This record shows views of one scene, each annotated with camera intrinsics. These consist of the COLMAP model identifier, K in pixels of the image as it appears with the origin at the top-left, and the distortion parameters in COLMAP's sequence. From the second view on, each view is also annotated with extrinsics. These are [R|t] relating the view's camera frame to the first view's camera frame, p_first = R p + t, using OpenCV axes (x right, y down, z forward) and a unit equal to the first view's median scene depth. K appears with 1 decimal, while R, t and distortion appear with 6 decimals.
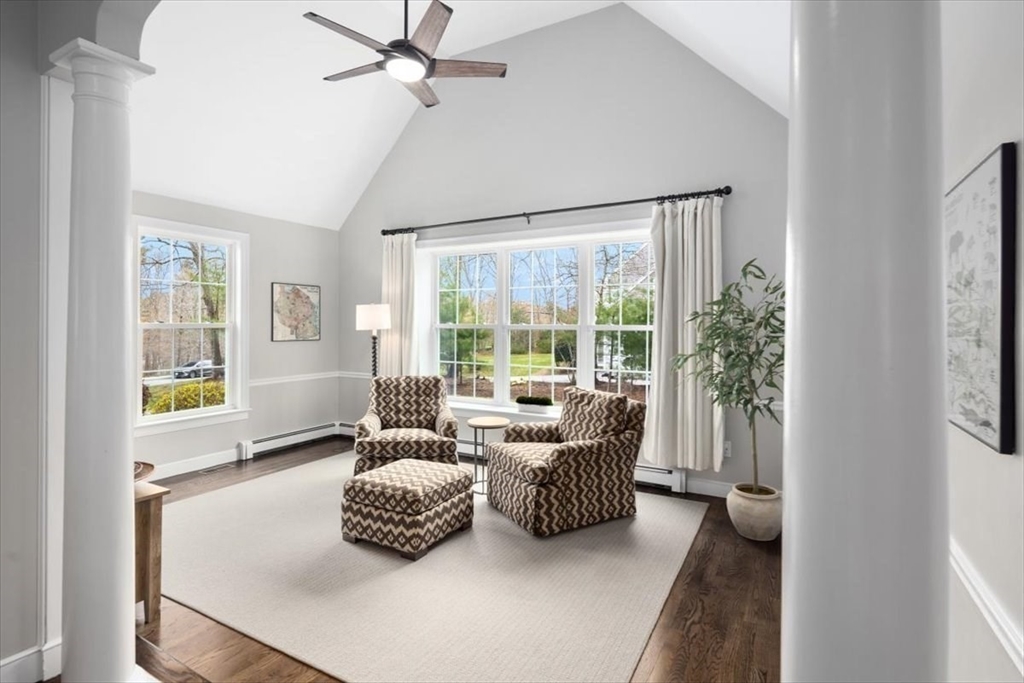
lens RADIAL K [[501.6, 0, 519.9], [0, 501.6, 325.8], [0, 0, 1]] dist [0.000415, -0.002363]
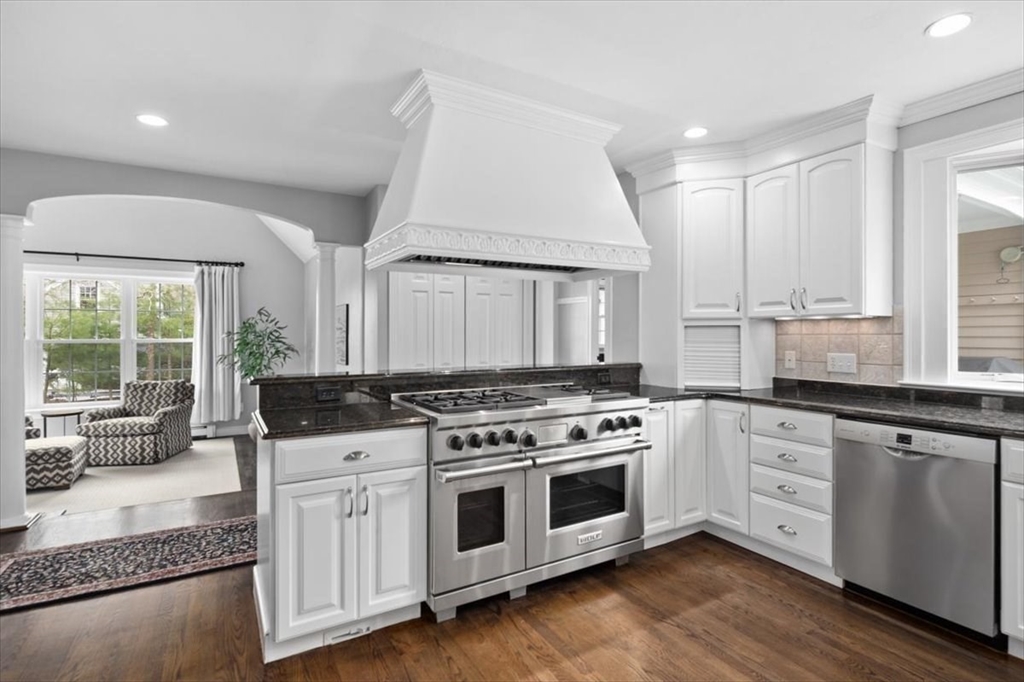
lens RADIAL K [[501.6, 0, 512.8], [0, 501.6, 336.5], [0, 0, 1]] dist [0.000415, -0.002363]
pose [[0.518519, -0.010731, 0.854999, -0.677649], [0.005623, 0.999942, 0.009140, -0.019245], [-0.855048, 0.000068, 0.518549, -0.839378]]
